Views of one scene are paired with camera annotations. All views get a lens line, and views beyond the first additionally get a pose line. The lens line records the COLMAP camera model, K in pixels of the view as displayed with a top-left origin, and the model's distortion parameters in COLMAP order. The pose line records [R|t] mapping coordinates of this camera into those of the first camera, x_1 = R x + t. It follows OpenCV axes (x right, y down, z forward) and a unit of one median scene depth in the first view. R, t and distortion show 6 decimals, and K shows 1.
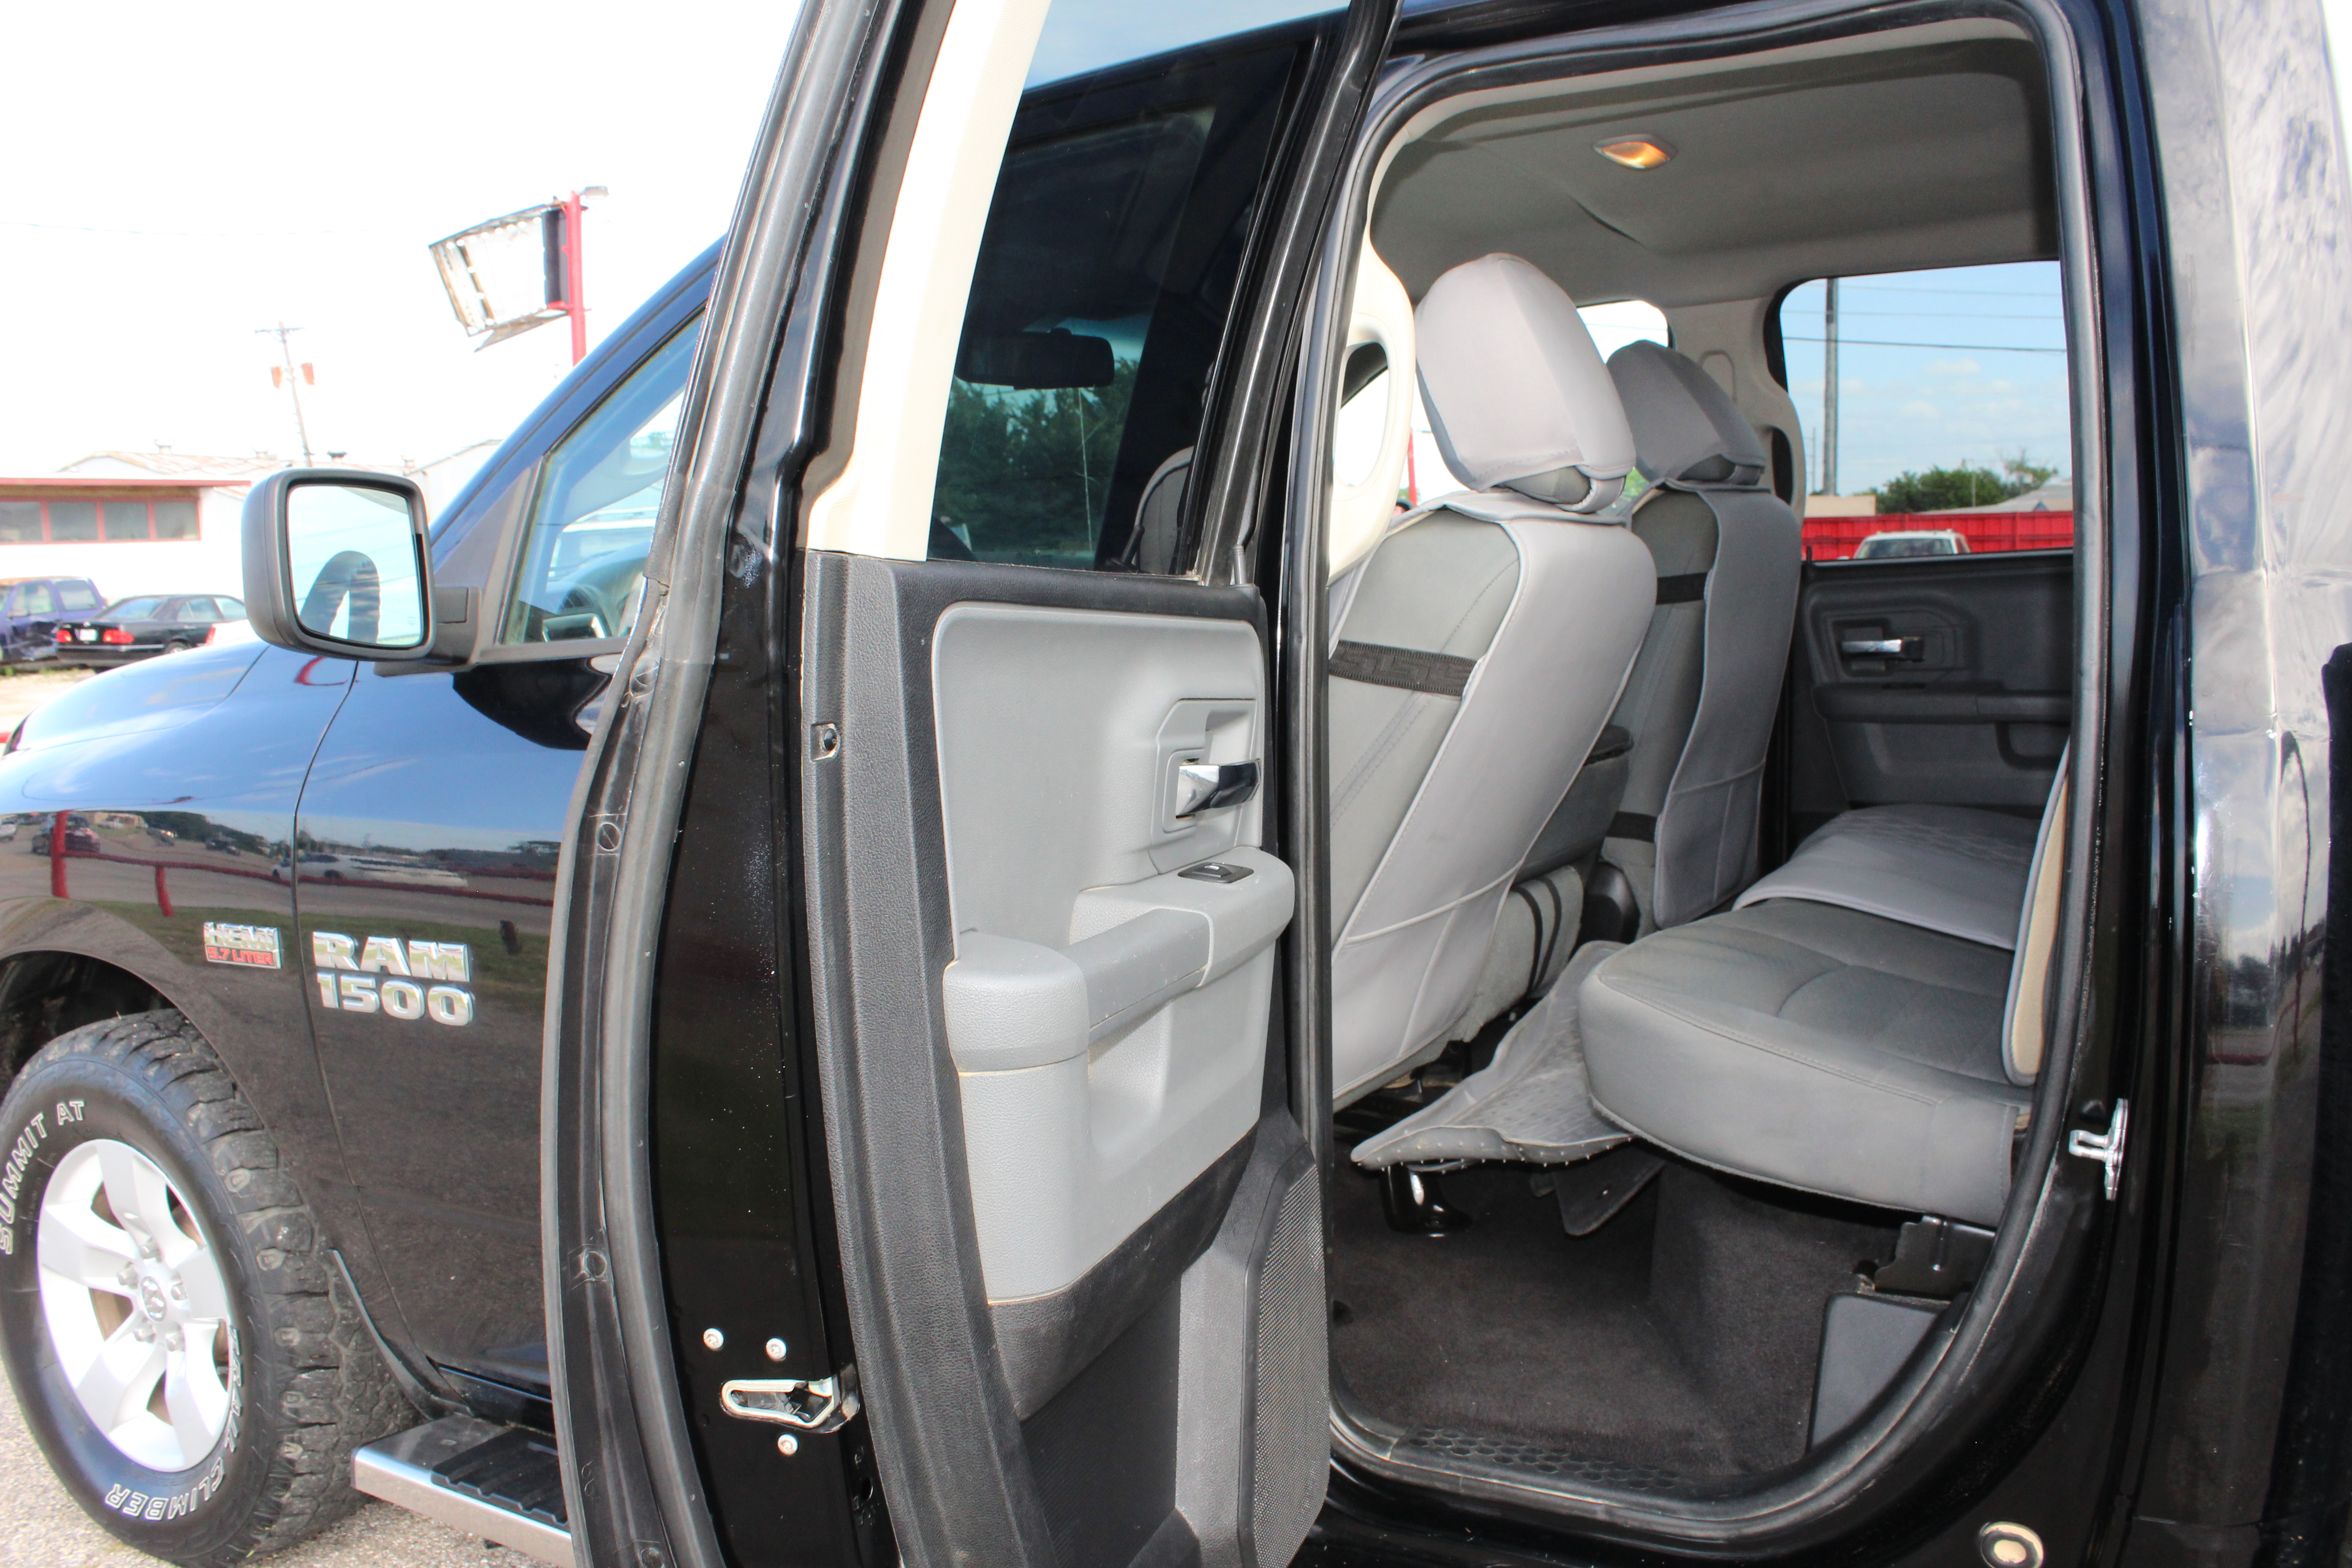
lens RADIAL K [[1959.6, 0, 1176.0], [0, 1959.6, 784.0], [0, 0, 1]] dist [-0.143400, 0.109198]
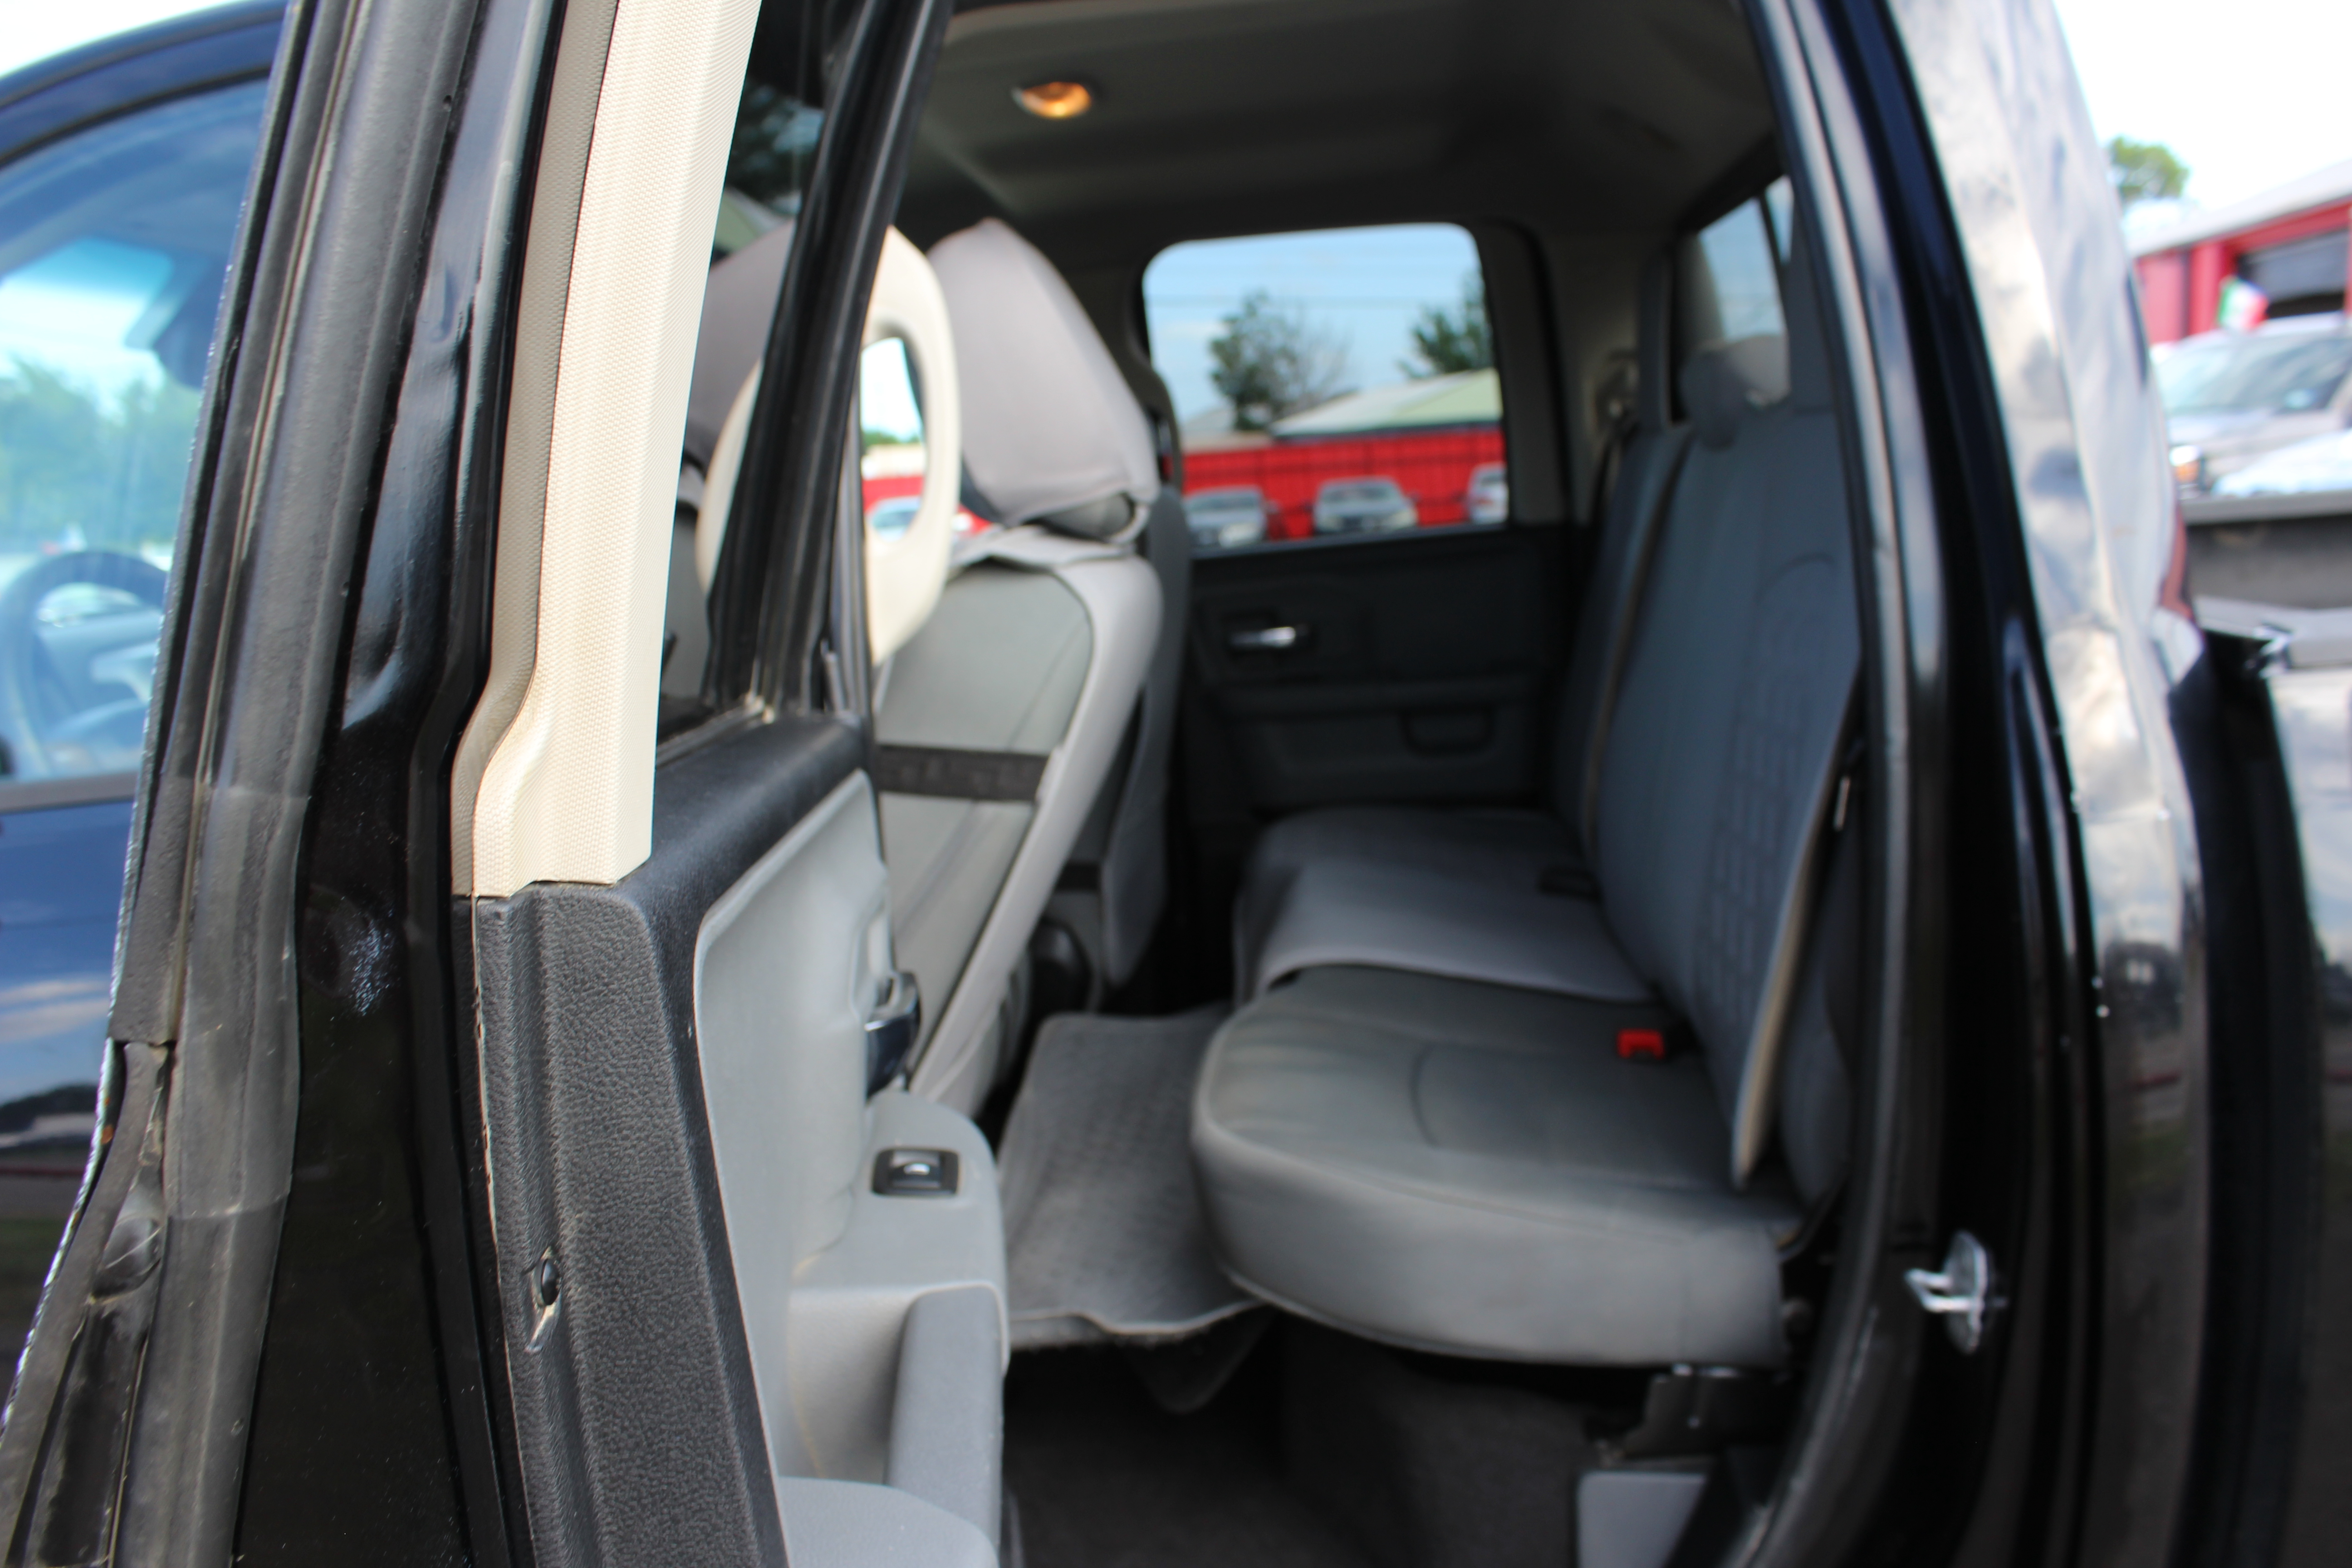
lens RADIAL K [[1959.6, 0, 1176.0], [0, 1959.6, 784.0], [0, 0, 1]] dist [-0.143400, 0.109198]
pose [[0.909697, -0.103986, 0.402043, -0.114633], [0.096219, 0.994575, 0.039528, -0.078709], [-0.403972, 0.002725, 0.914767, 0.277038]]
